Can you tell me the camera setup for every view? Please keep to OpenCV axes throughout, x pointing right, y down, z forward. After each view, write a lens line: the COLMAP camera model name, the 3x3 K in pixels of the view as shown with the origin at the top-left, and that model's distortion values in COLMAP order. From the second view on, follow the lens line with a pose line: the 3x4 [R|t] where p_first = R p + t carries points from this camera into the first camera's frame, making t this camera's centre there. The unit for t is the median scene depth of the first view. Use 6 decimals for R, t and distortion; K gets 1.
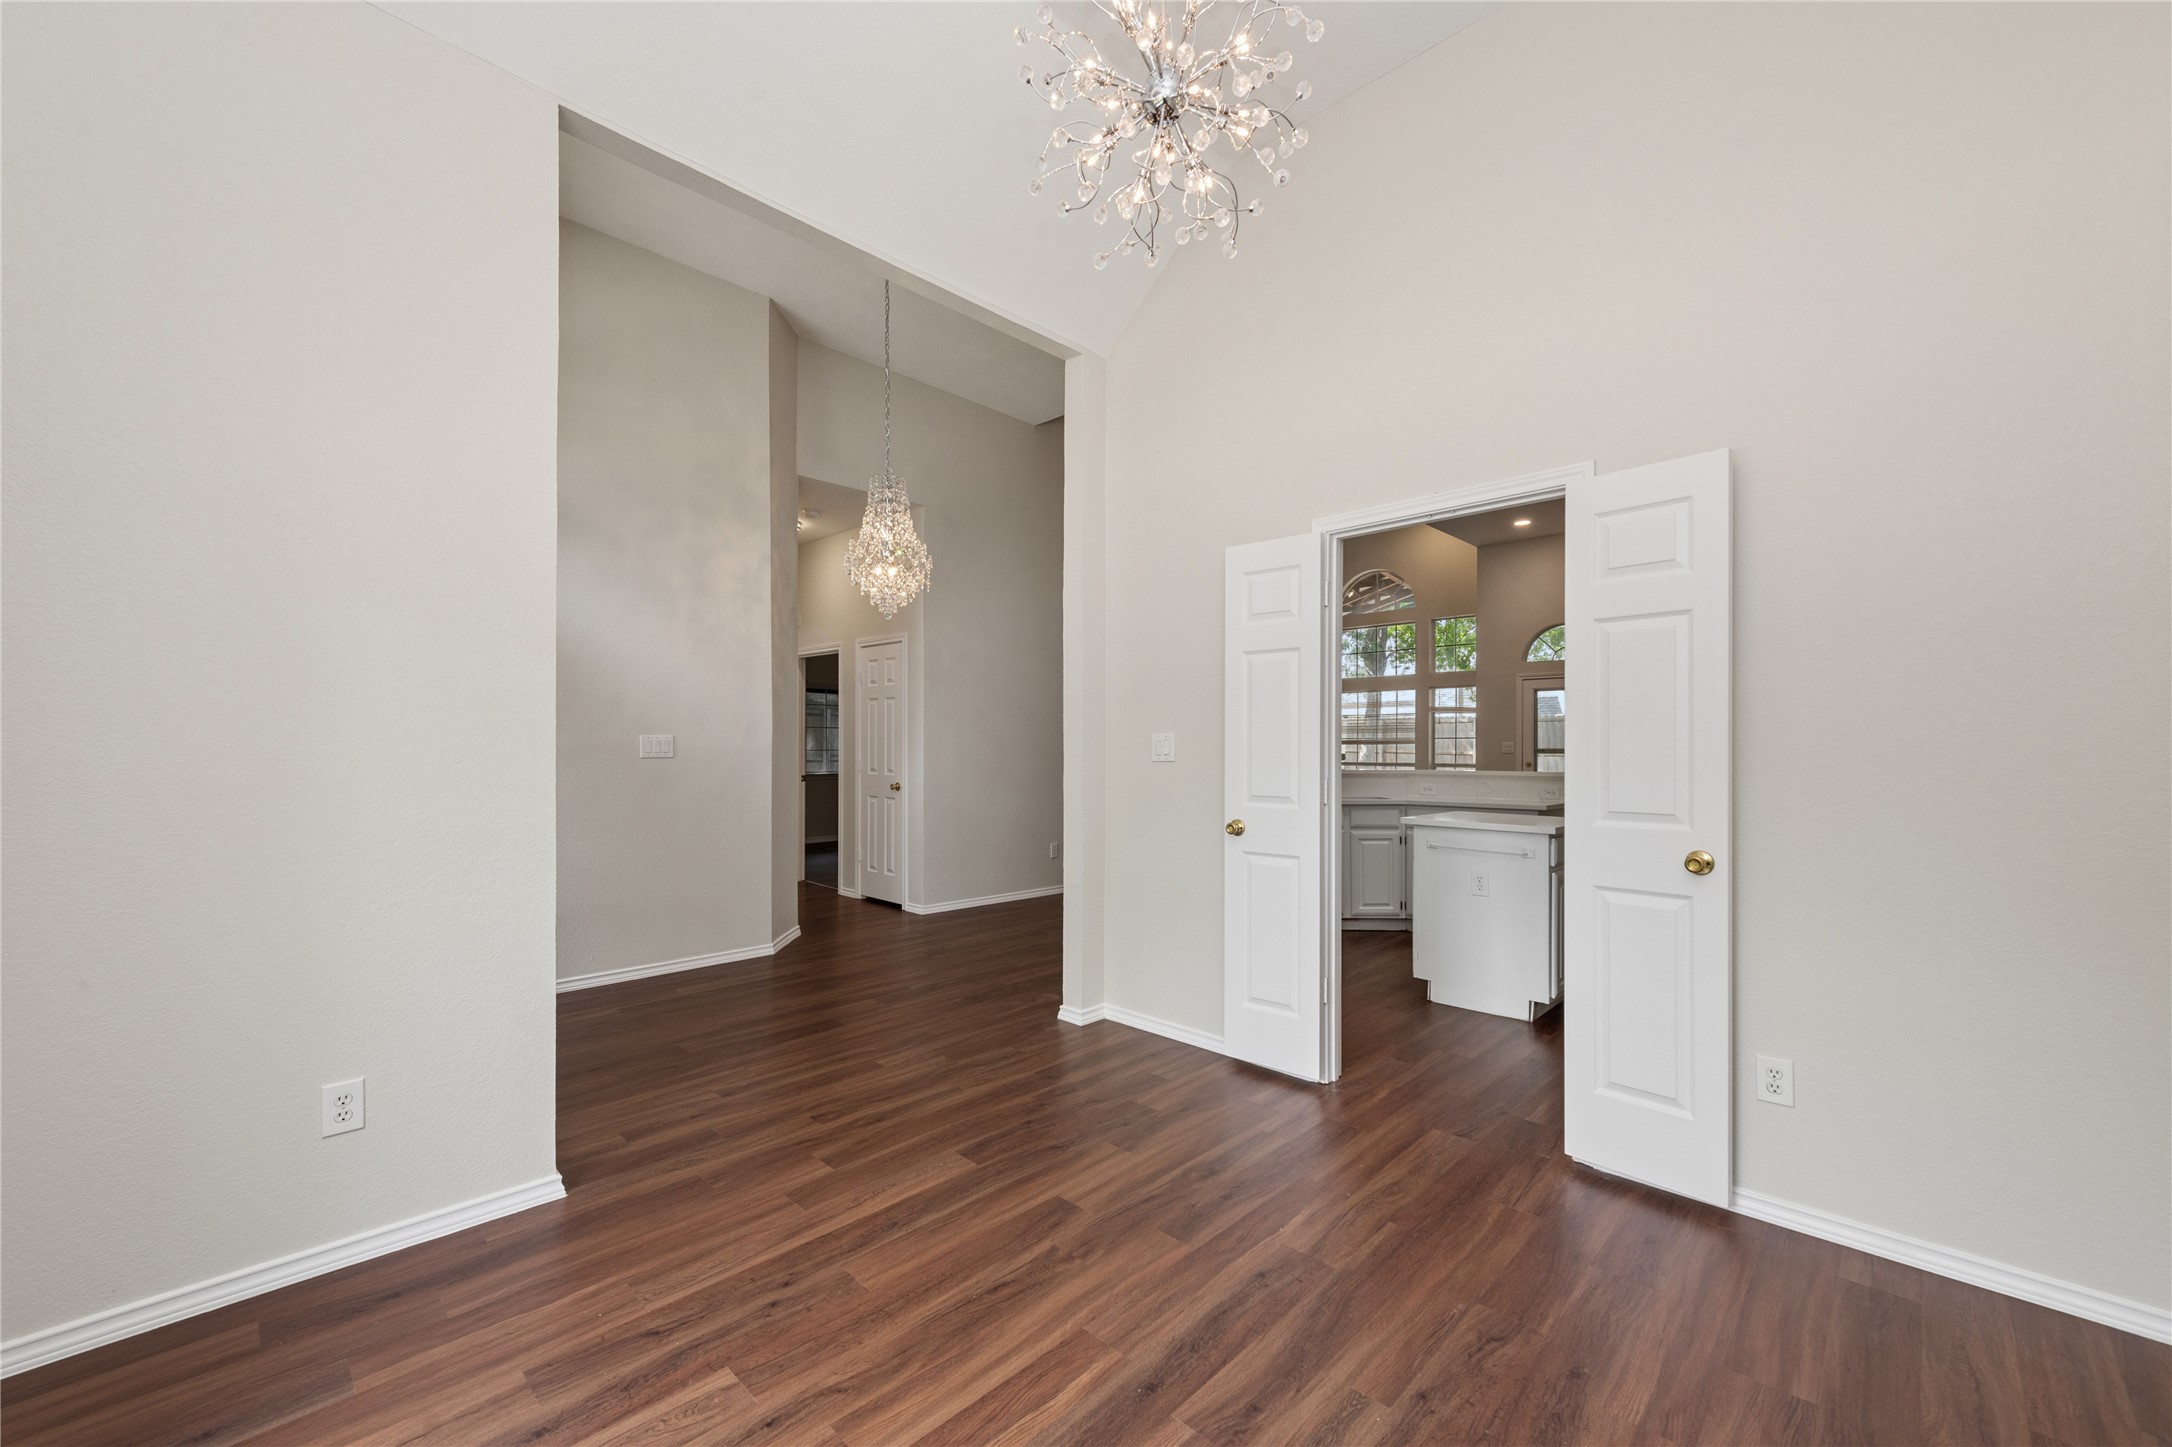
lens RADIAL K [[856.1, 0, 1085.8], [0, 856.1, 736.1], [0, 0, 1]] dist [0.011957, -0.003196]
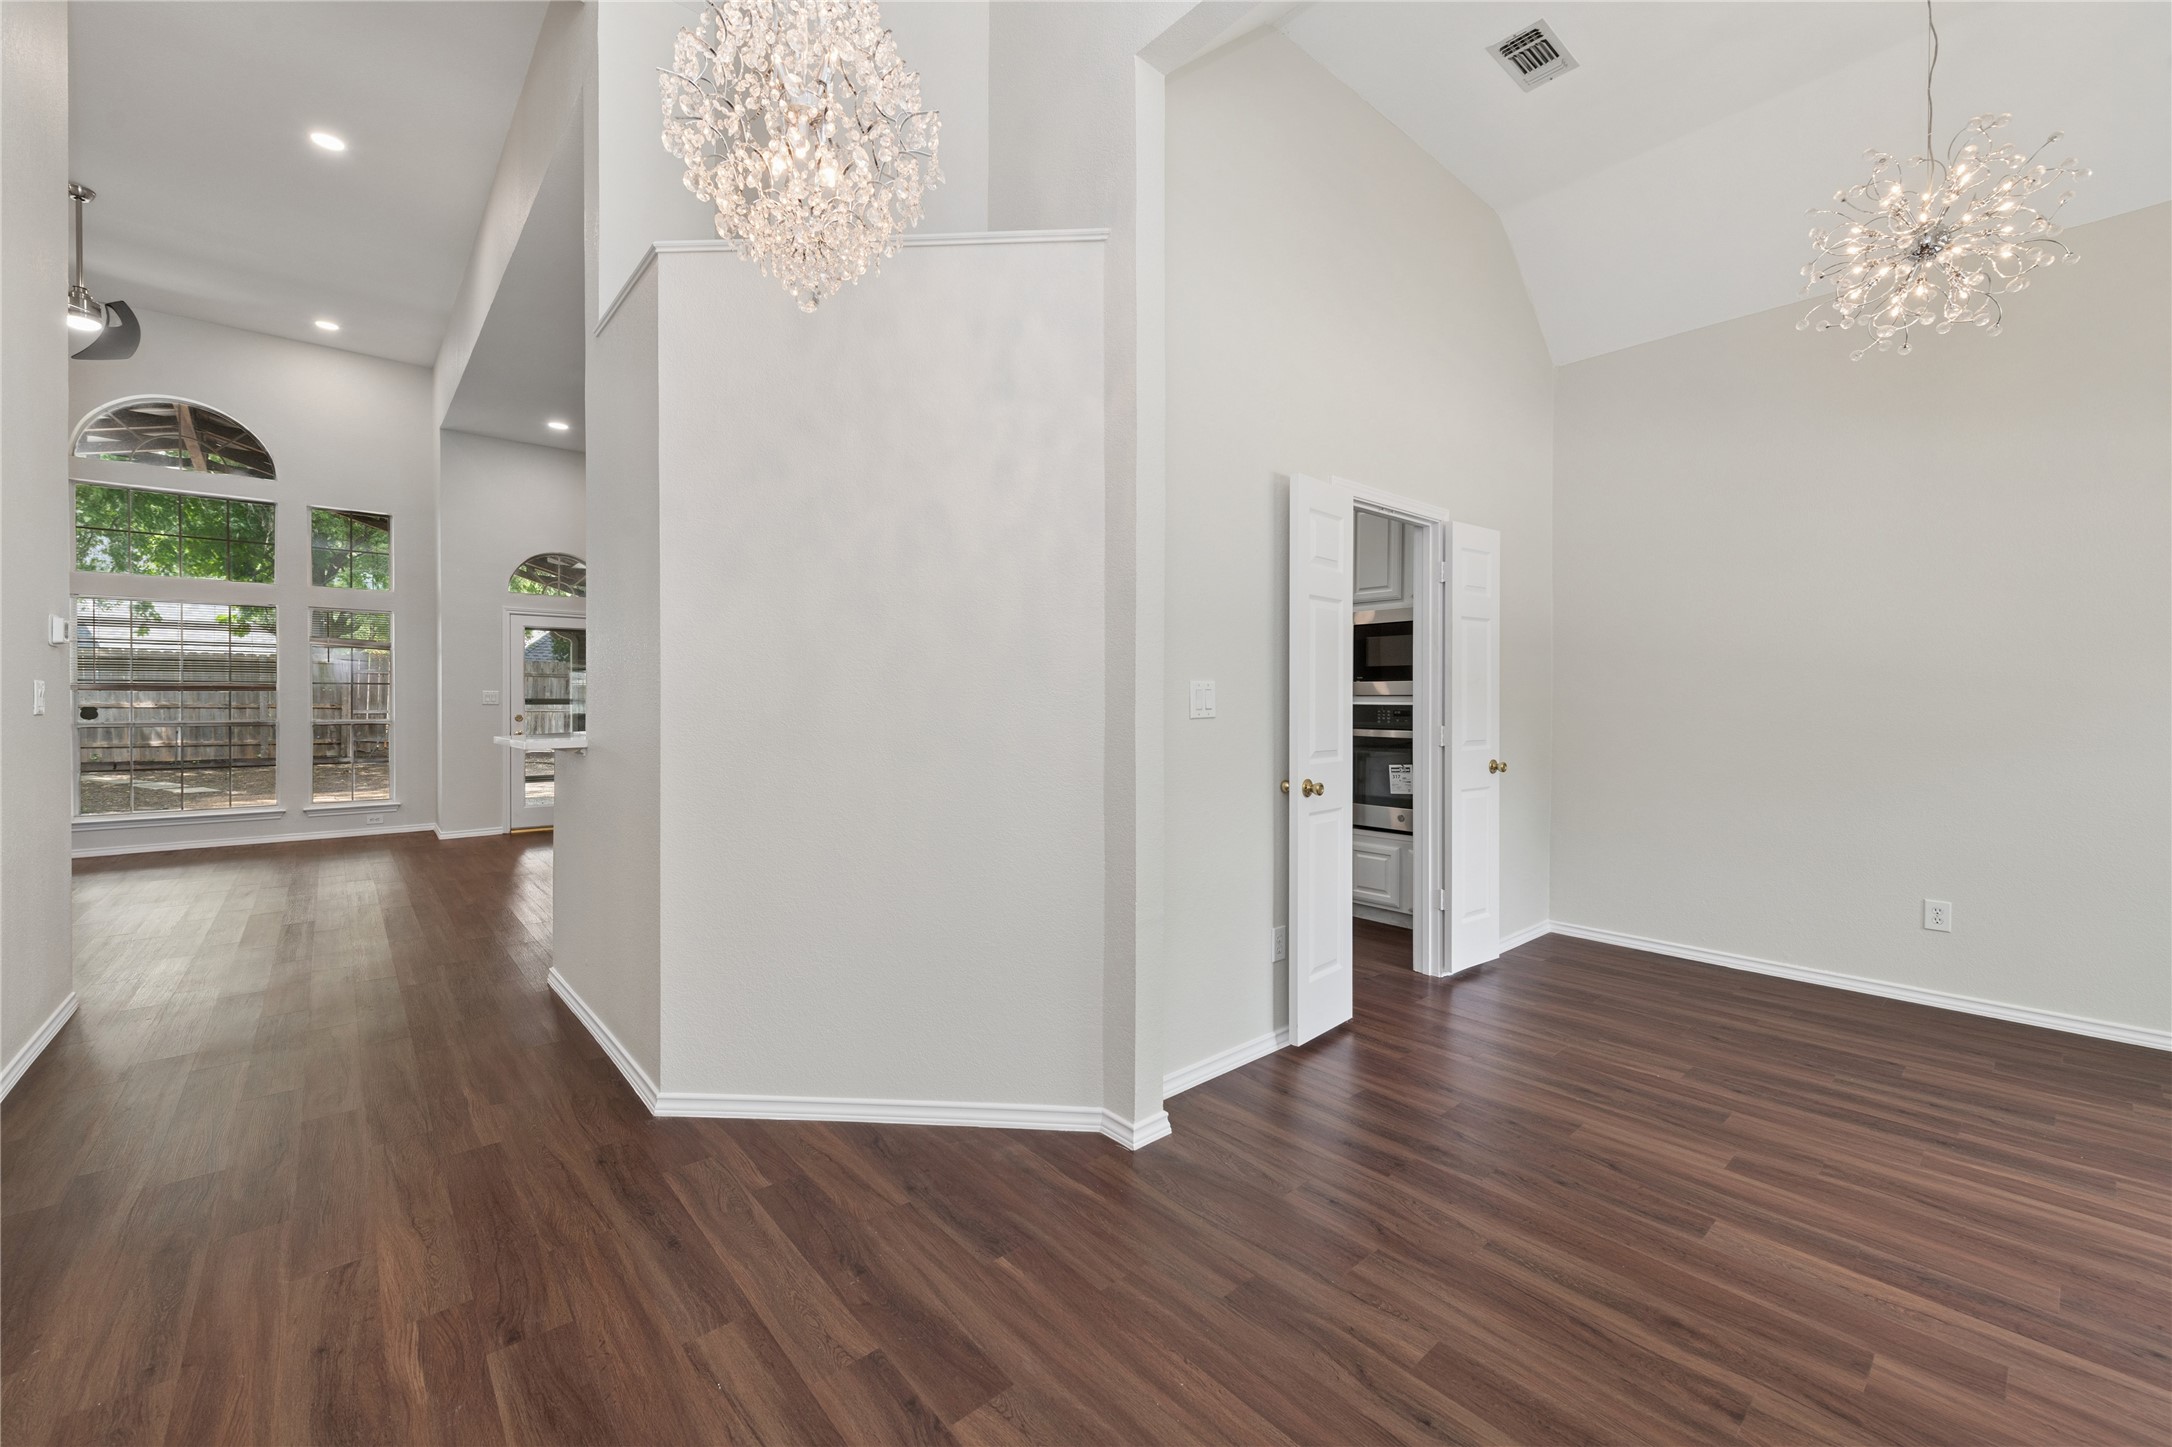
lens RADIAL K [[856.1, 0, 1080.4], [0, 856.1, 709.1], [0, 0, 1]] dist [0.011957, -0.003196]
pose [[0.083723, -0.012780, 0.996407, -1.040227], [-0.014990, 0.999788, 0.014082, 0.020355], [-0.996376, -0.016115, 0.083514, 1.636258]]
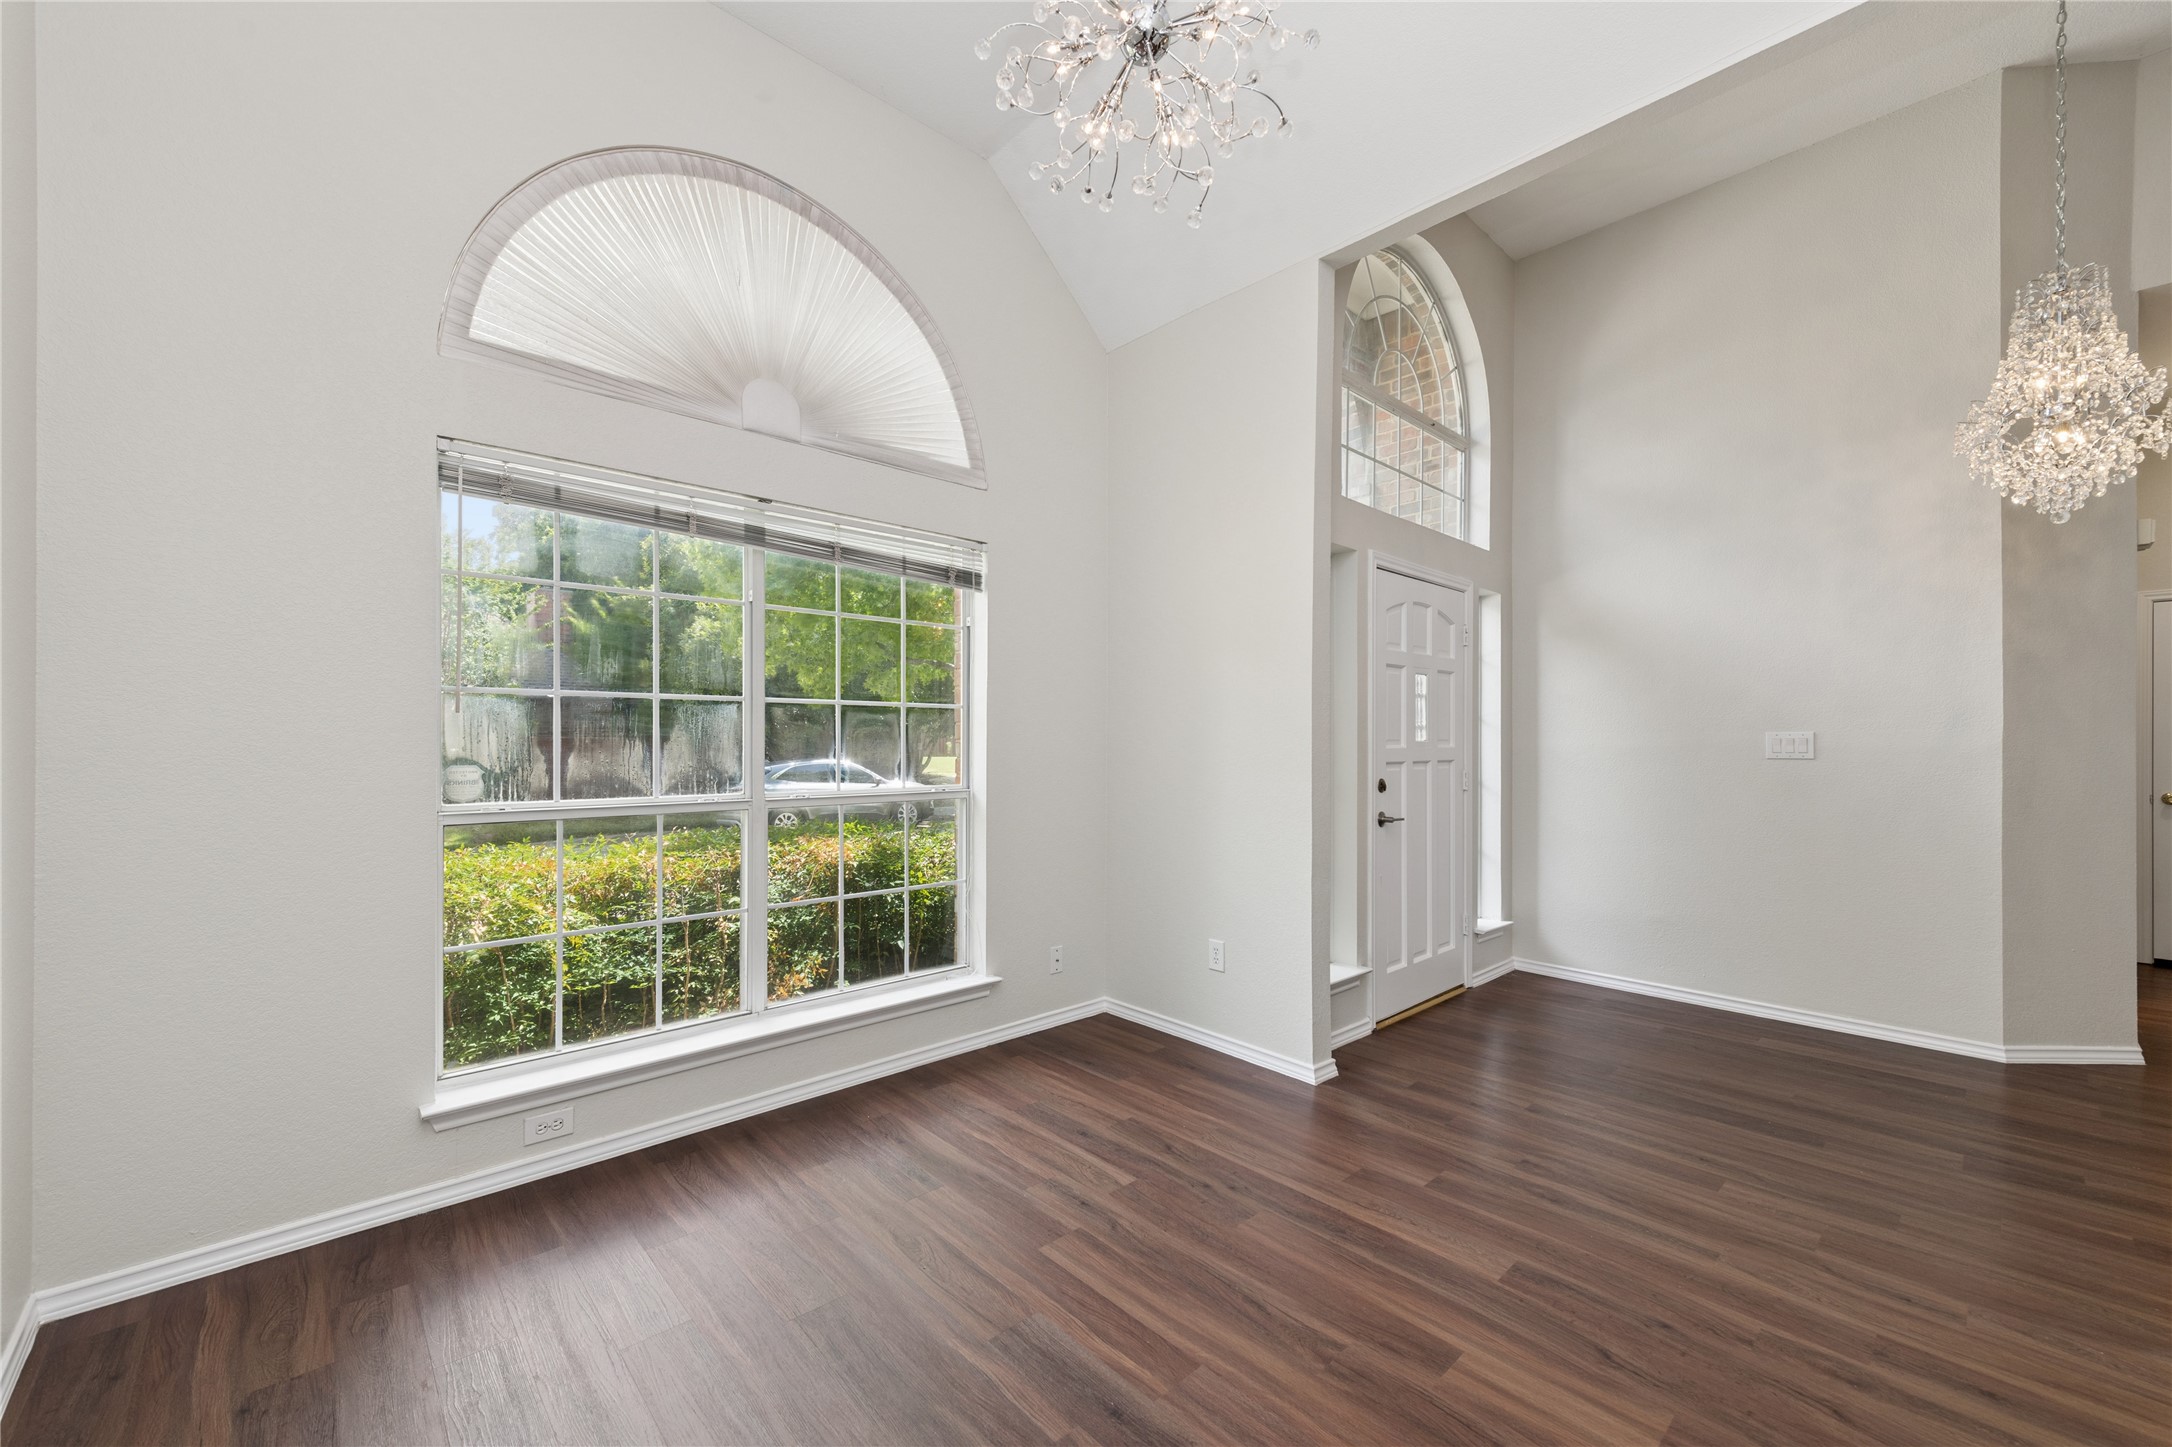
lens RADIAL K [[856.1, 0, 1075.5], [0, 856.1, 731.5], [0, 0, 1]] dist [0.011957, -0.003196]
pose [[-0.057632, -0.014736, -0.998229, 0.728556], [0.007827, 0.999854, -0.015212, 0.012118], [0.998307, -0.008690, -0.057508, 0.712469]]
